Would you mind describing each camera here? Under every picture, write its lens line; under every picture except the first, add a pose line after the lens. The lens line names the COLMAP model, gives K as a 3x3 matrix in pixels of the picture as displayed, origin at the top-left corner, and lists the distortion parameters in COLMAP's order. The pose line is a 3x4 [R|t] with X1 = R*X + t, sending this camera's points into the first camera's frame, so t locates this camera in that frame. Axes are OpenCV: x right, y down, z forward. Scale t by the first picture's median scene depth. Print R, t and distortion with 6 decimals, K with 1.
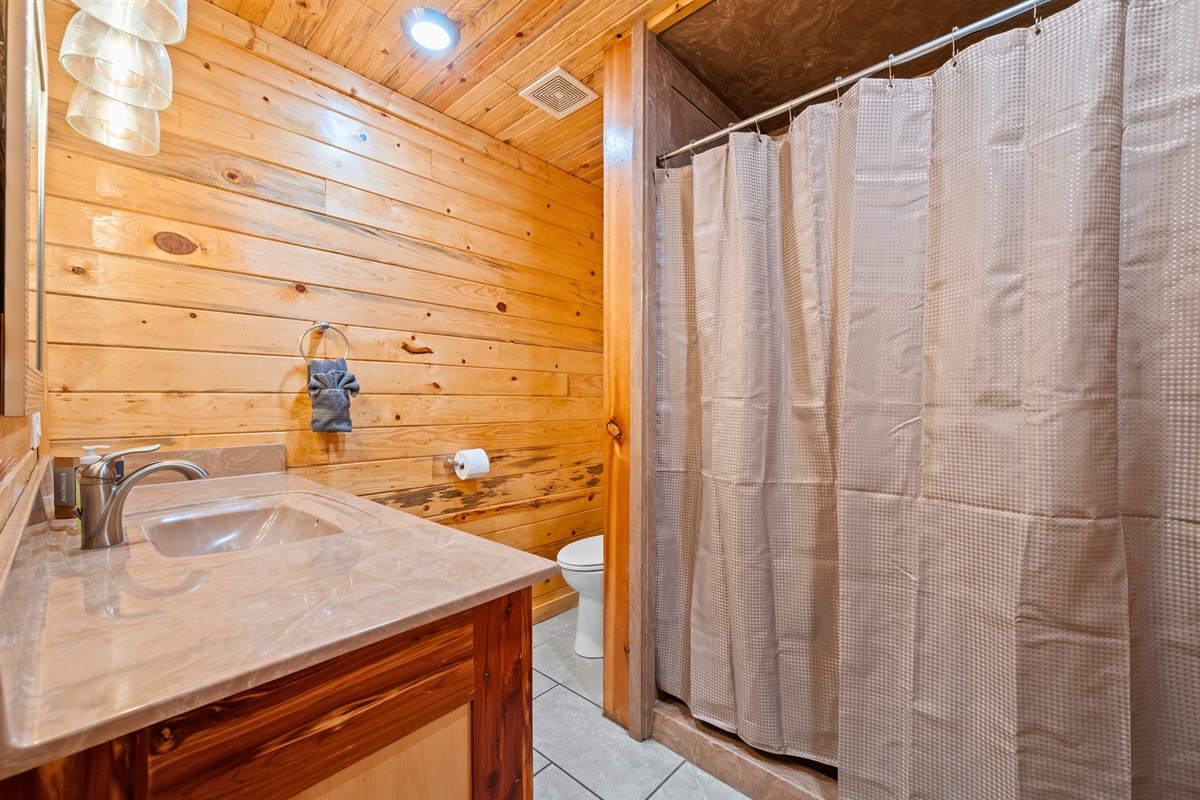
lens RADIAL K [[484.3, 0, 600.1], [0, 484.3, 399.9], [0, 0, 1]] dist [-0.002570, 0.000936]
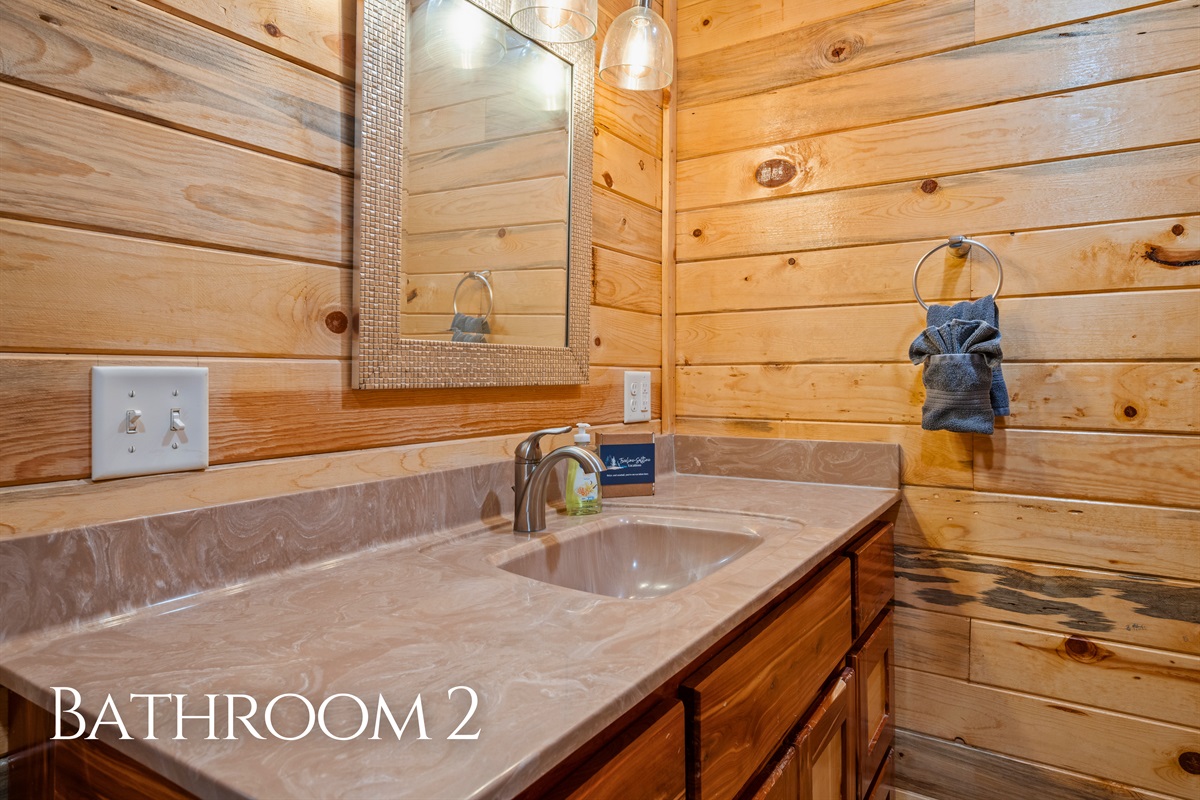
lens RADIAL K [[722.9, 0, 608.1], [0, 722.9, 367.7], [0, 0, 1]] dist [0.001050, 0.000181]
pose [[0.180231, -0.009026, -0.983583, 0.189445], [0.000422, 0.999959, -0.009099, 0.000840], [0.983624, 0.001225, 0.180227, 0.463010]]
